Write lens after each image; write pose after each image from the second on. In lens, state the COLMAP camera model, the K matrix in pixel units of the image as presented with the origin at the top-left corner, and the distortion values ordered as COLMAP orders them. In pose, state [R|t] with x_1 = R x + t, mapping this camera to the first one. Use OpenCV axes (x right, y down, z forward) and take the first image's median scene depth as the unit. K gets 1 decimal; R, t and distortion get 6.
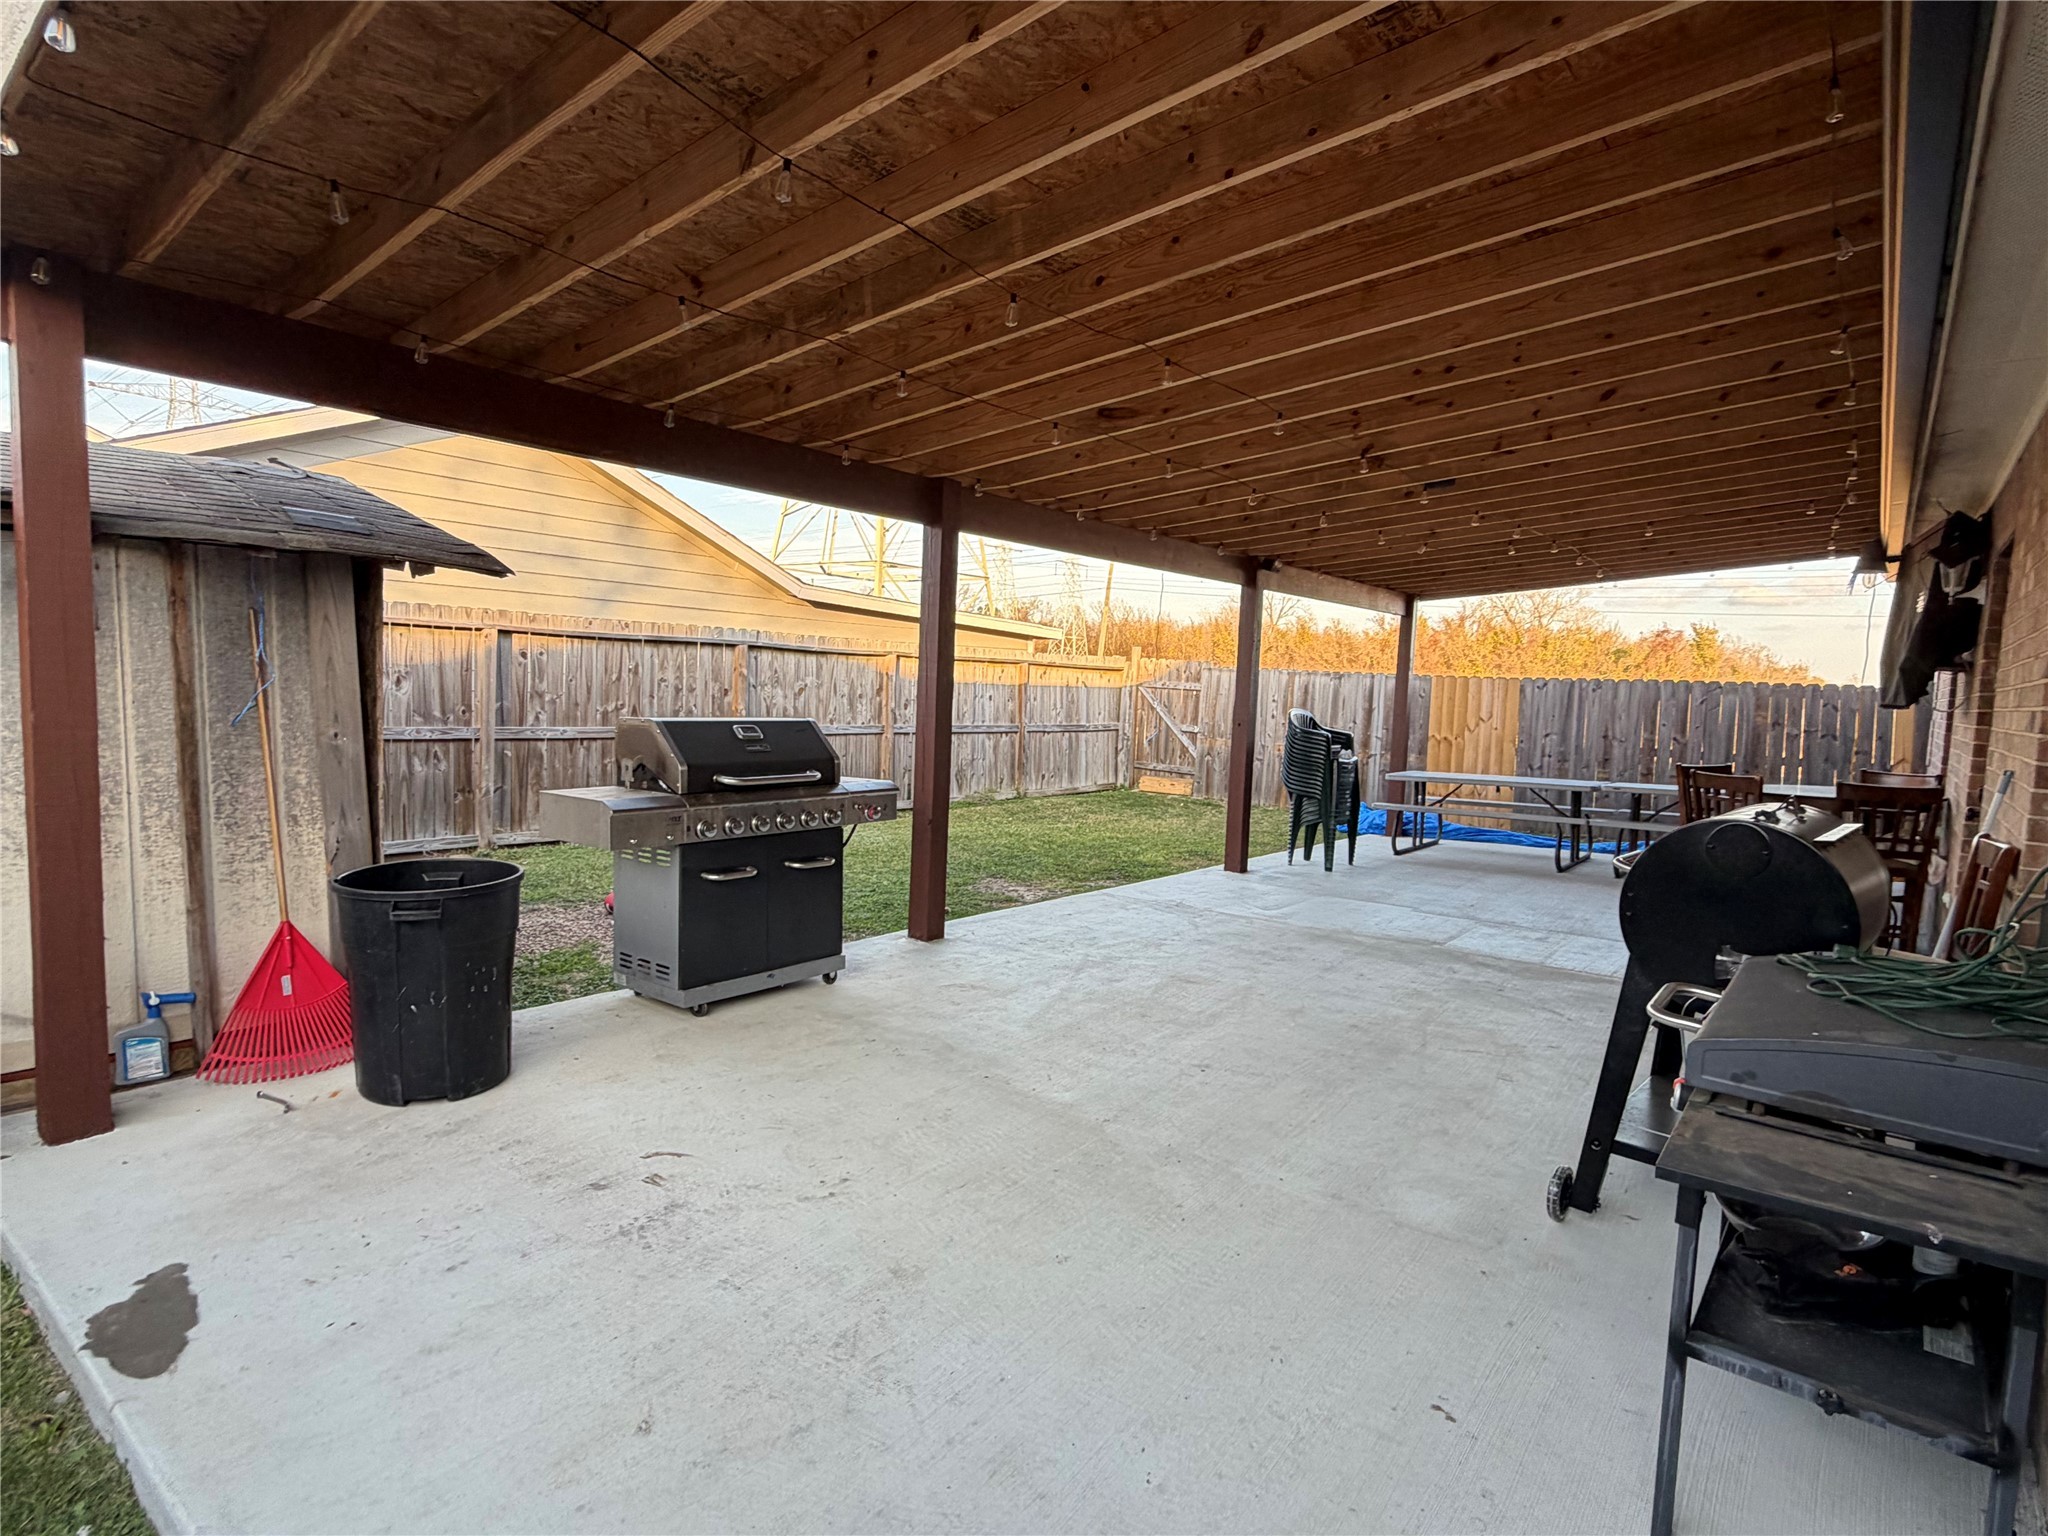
lens RADIAL K [[1086.7, 0, 1024.0], [0, 1086.7, 768.0], [0, 0, 1]] dist [0.002137, 0.000542]
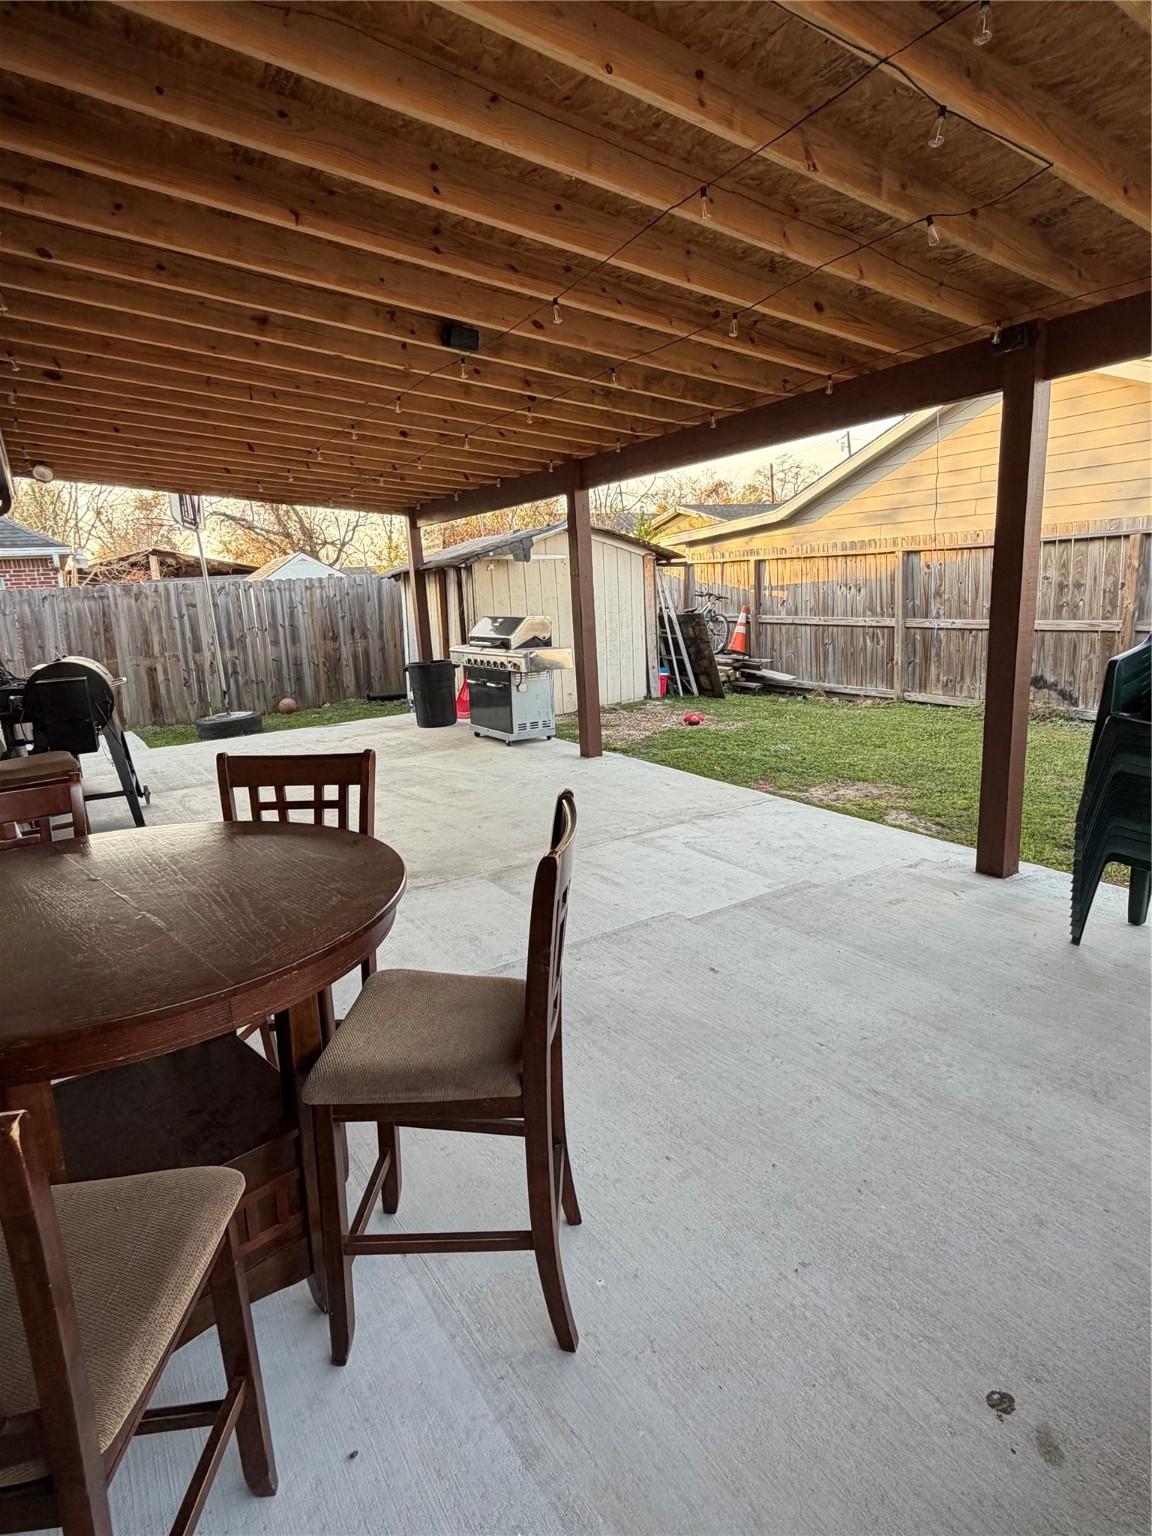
lens RADIAL K [[815.0, 0, 576.0], [0, 815.0, 768.0], [0, 0, 1]] dist [0.002137, 0.000542]
pose [[-0.307207, 0.180907, -0.934289, 0.678506], [-0.042844, 0.978140, 0.203485, -0.043514], [0.950678, 0.102540, -0.292740, 0.879918]]
